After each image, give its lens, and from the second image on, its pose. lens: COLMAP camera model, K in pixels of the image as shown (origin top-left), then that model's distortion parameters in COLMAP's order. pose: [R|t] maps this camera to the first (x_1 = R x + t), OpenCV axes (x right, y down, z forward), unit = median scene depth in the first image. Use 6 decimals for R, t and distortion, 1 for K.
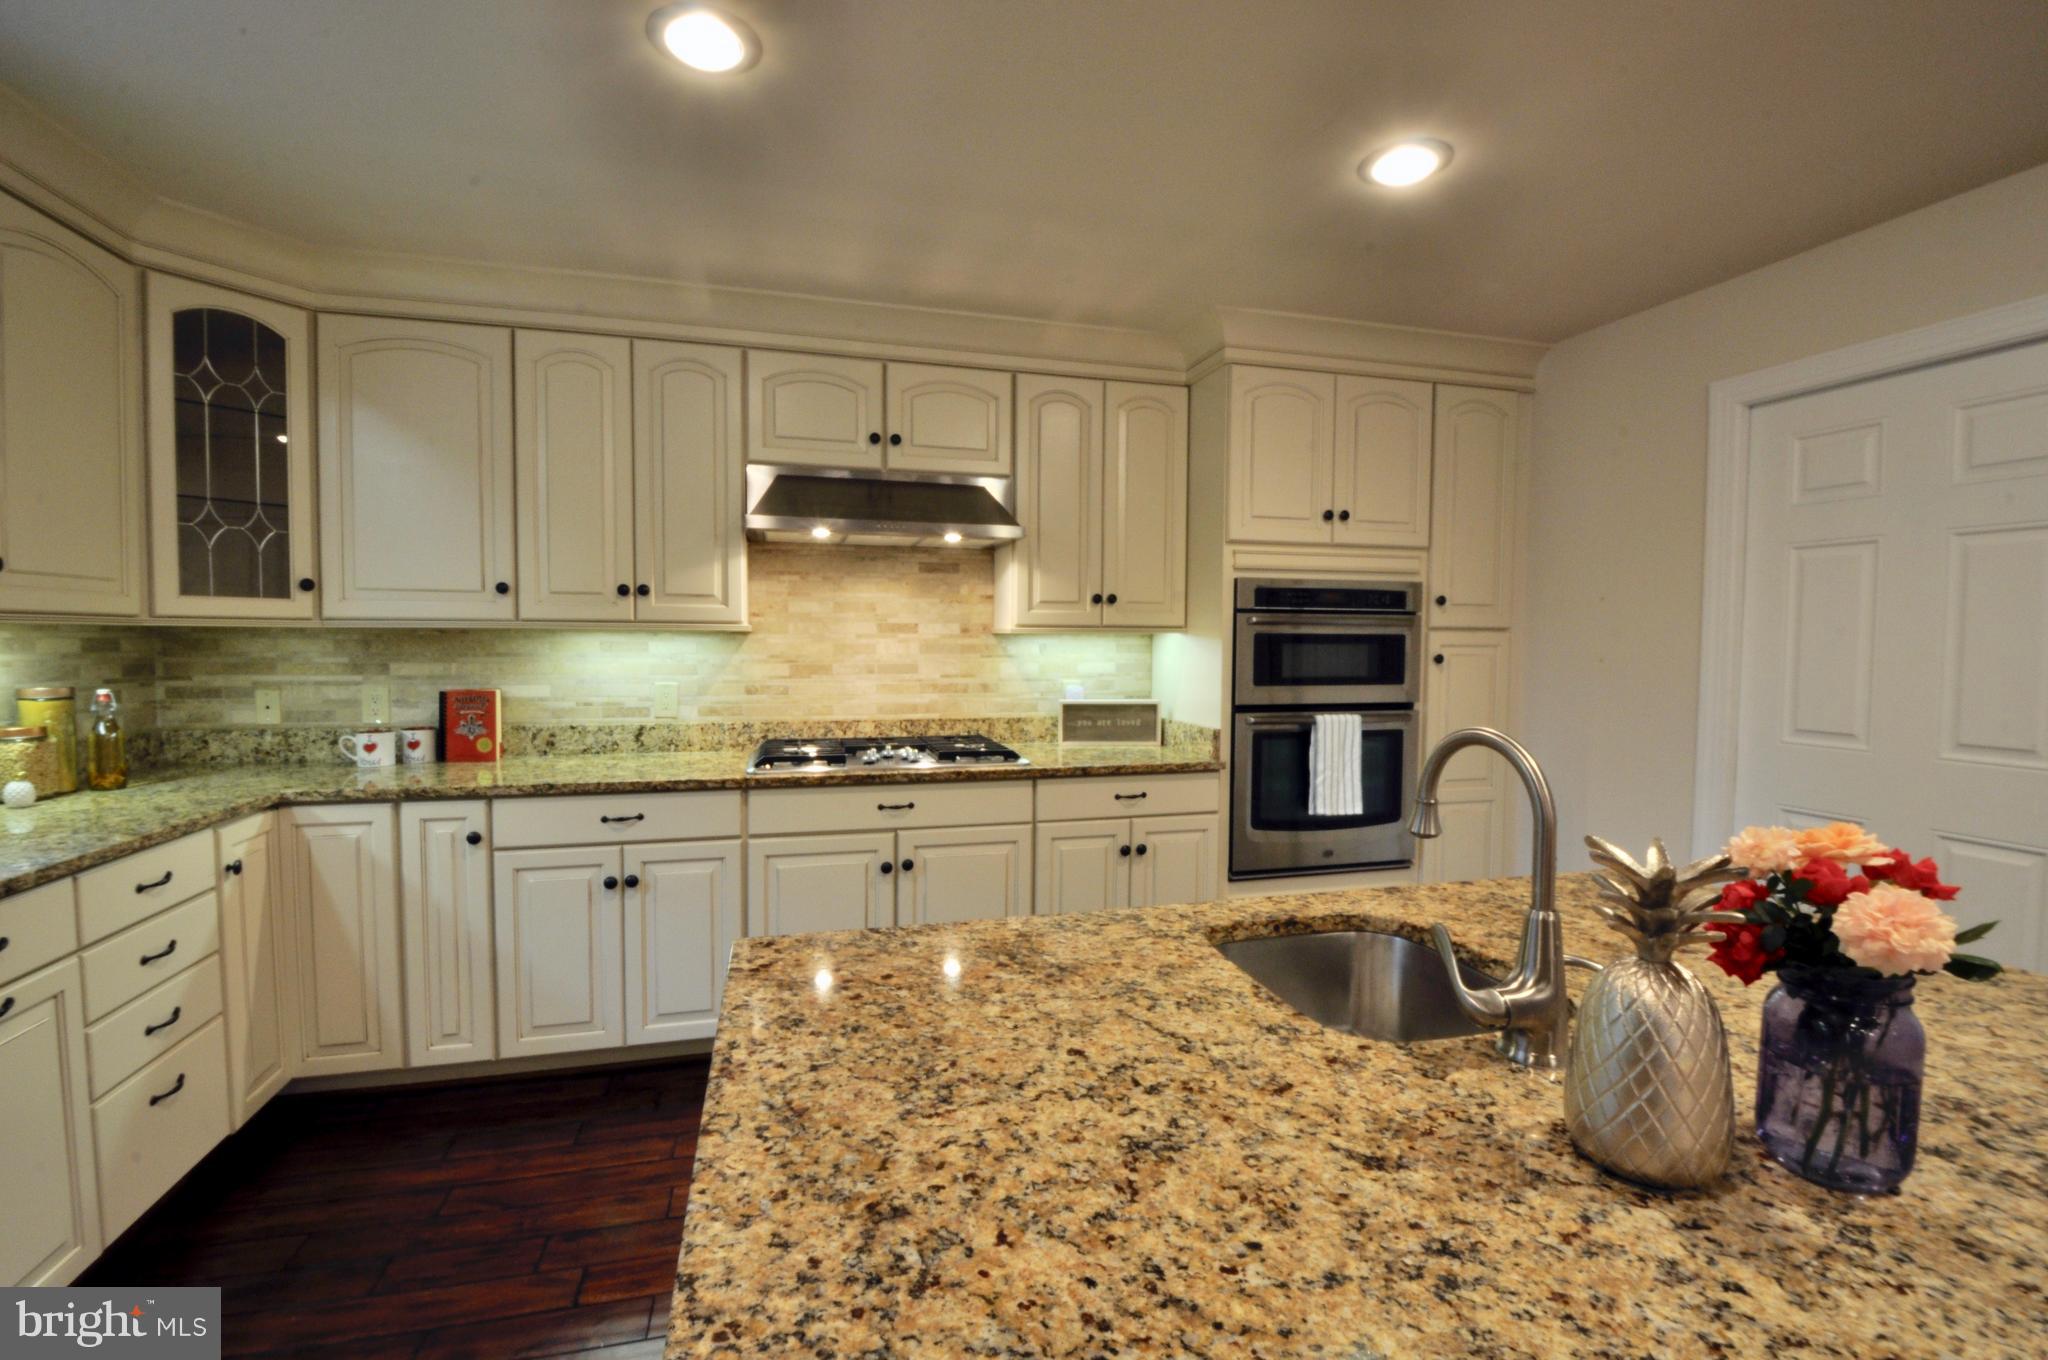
lens RADIAL K [[889.1, 0, 1023.5], [0, 889.1, 679.8], [0, 0, 1]] dist [-0.000229, -0.012719]
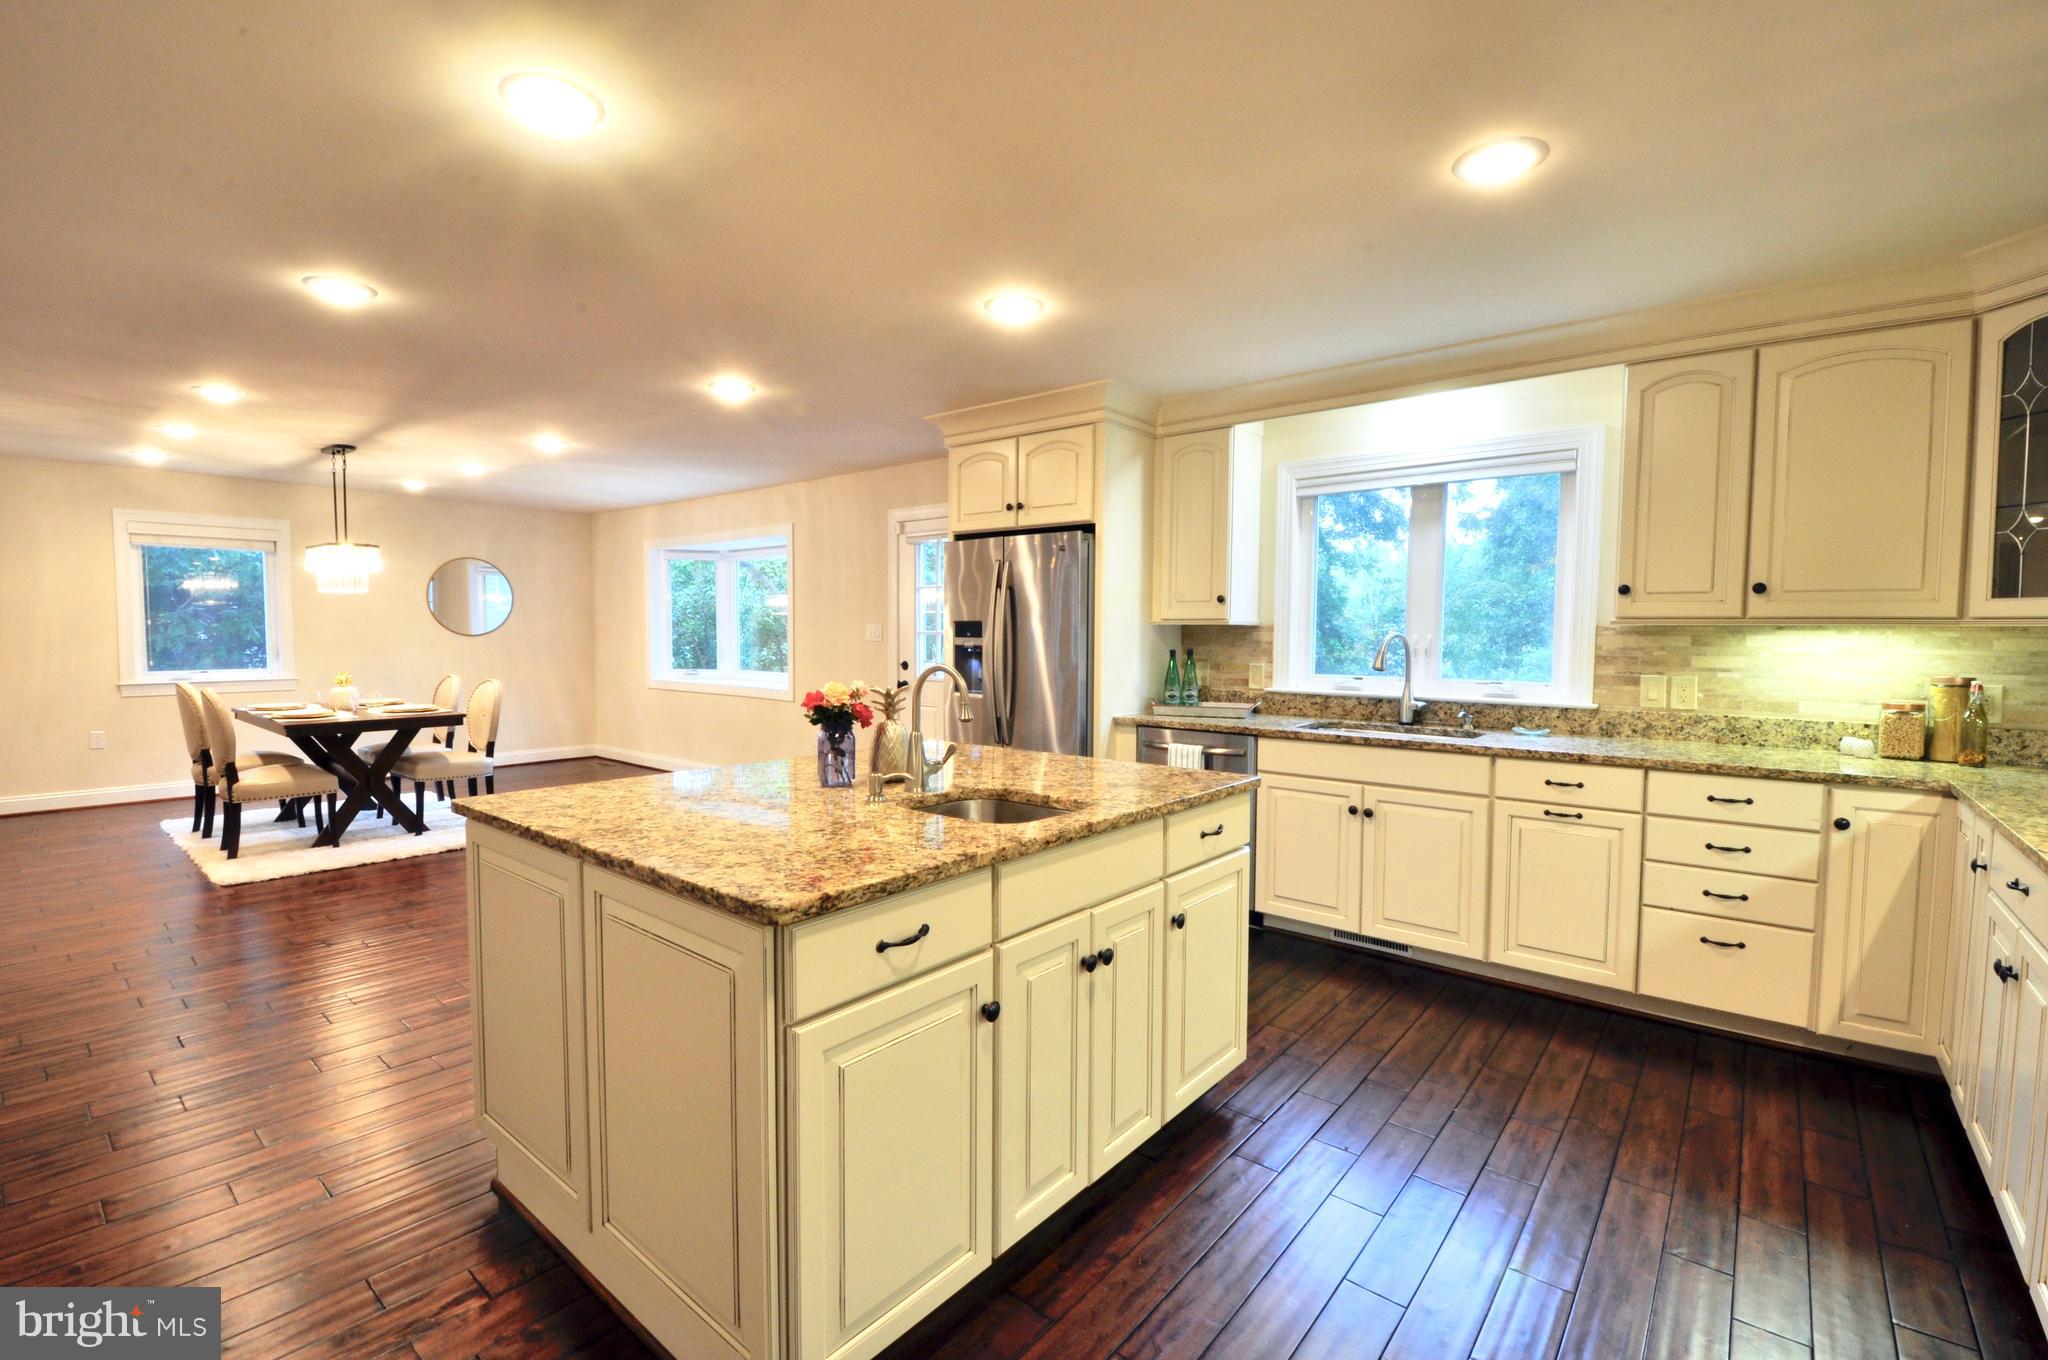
lens RADIAL K [[889.1, 0, 1017.3], [0, 889.1, 680.9], [0, 0, 1]] dist [-0.000229, -0.012719]
pose [[-0.823891, 0.020286, -0.566385, 0.498282], [-0.037298, 0.995252, 0.089902, -0.034395], [0.565520, 0.095195, -0.819222, 0.909678]]
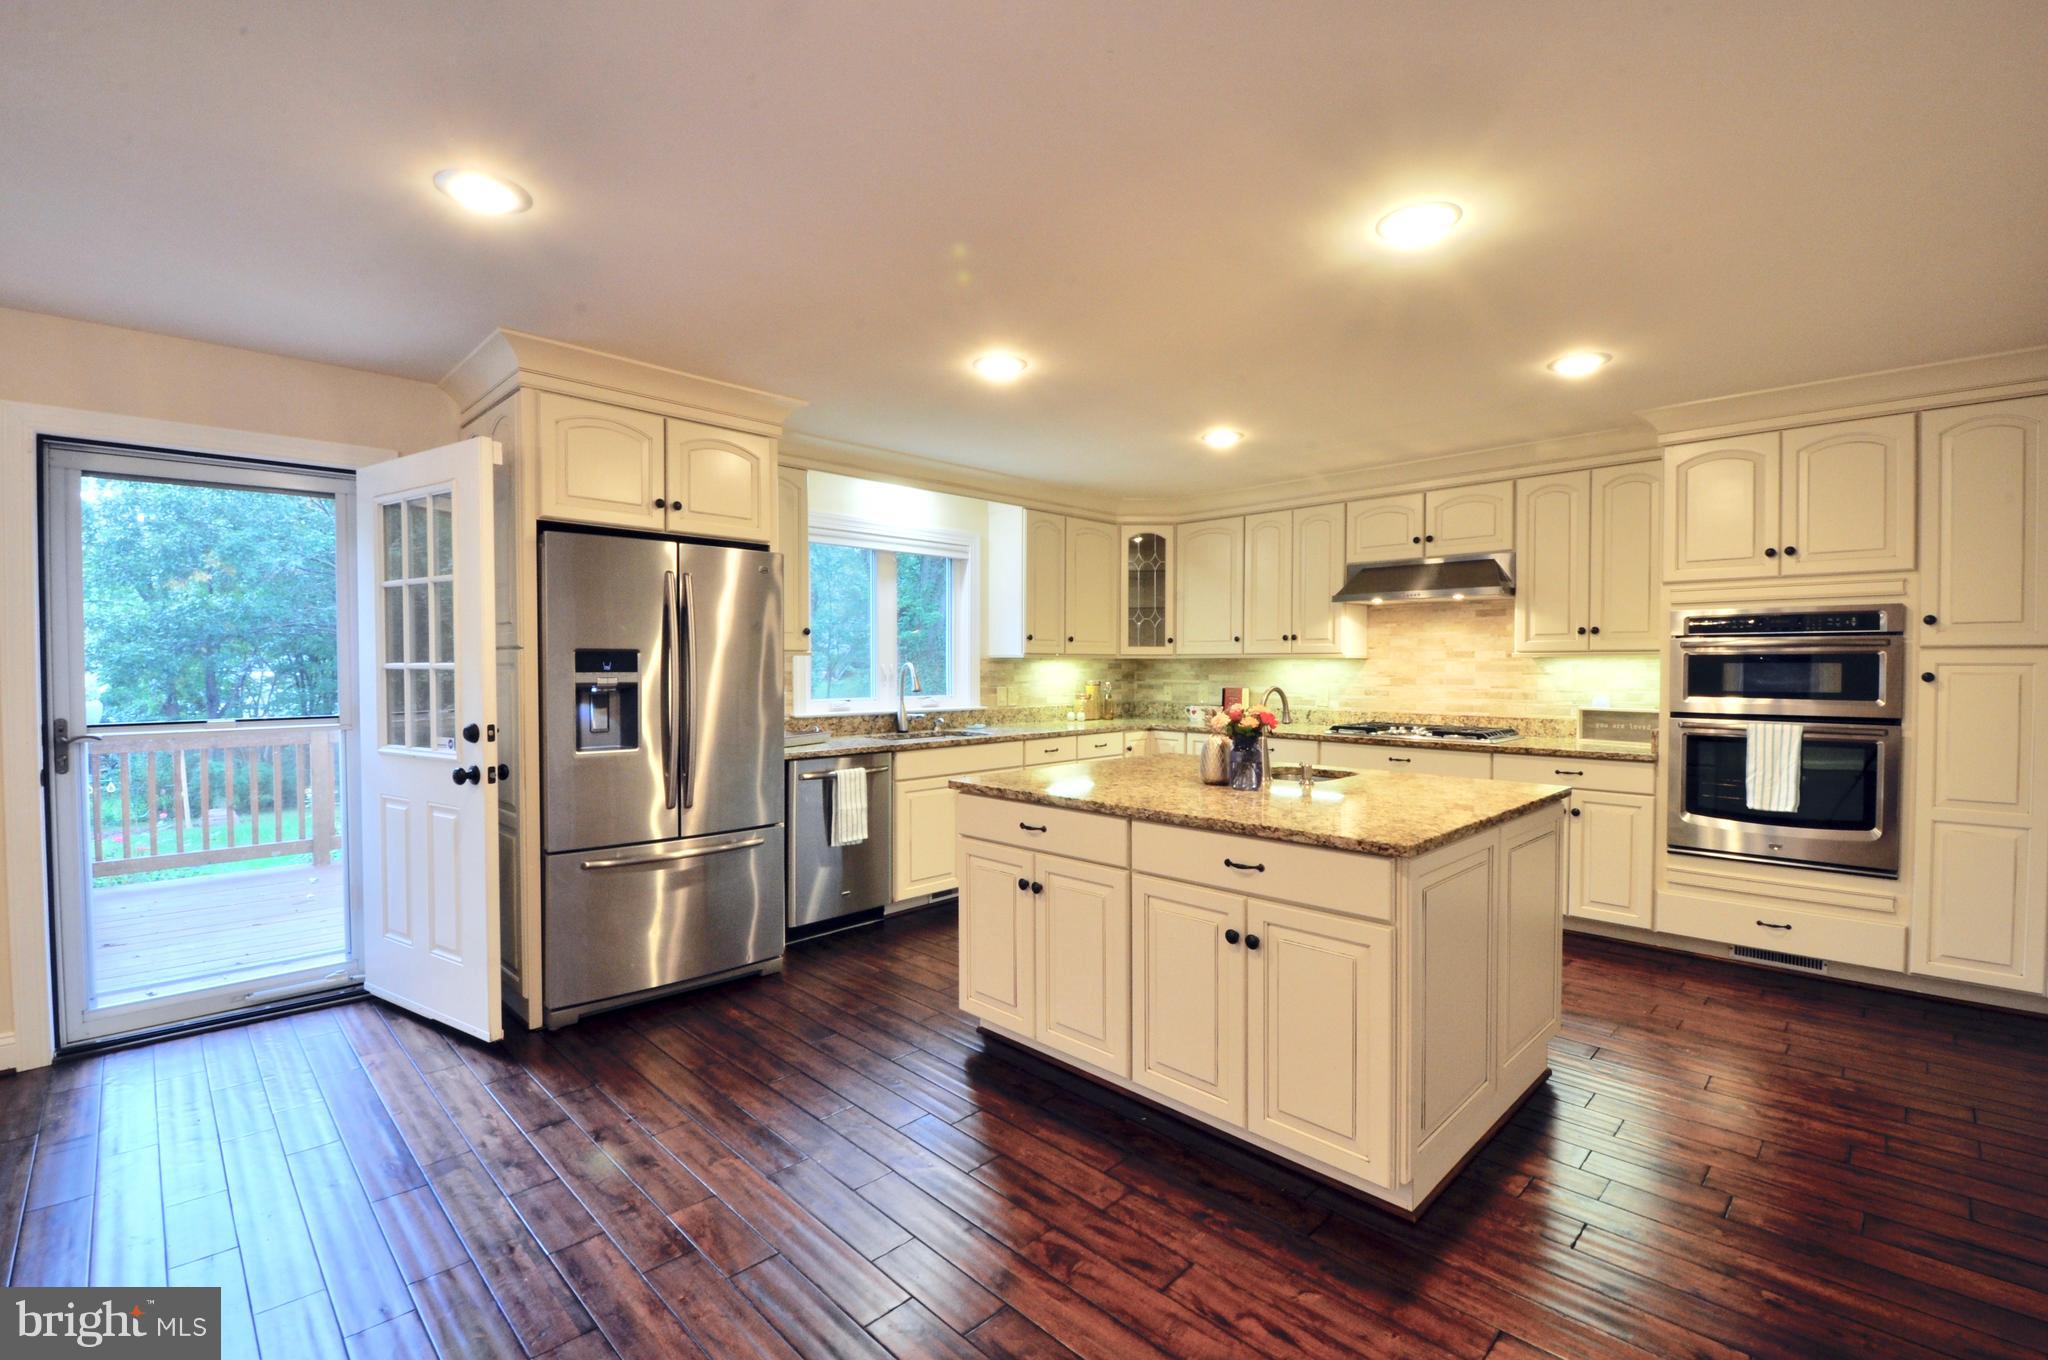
lens RADIAL K [[889.1, 0, 1016.3], [0, 889.1, 681.6], [0, 0, 1]] dist [-0.000229, -0.012719]
pose [[0.486987, 0.011238, -0.873337, 0.883067], [-0.037014, 0.999284, -0.007781, 0.029973], [0.872624, 0.036115, 0.487055, -0.426221]]
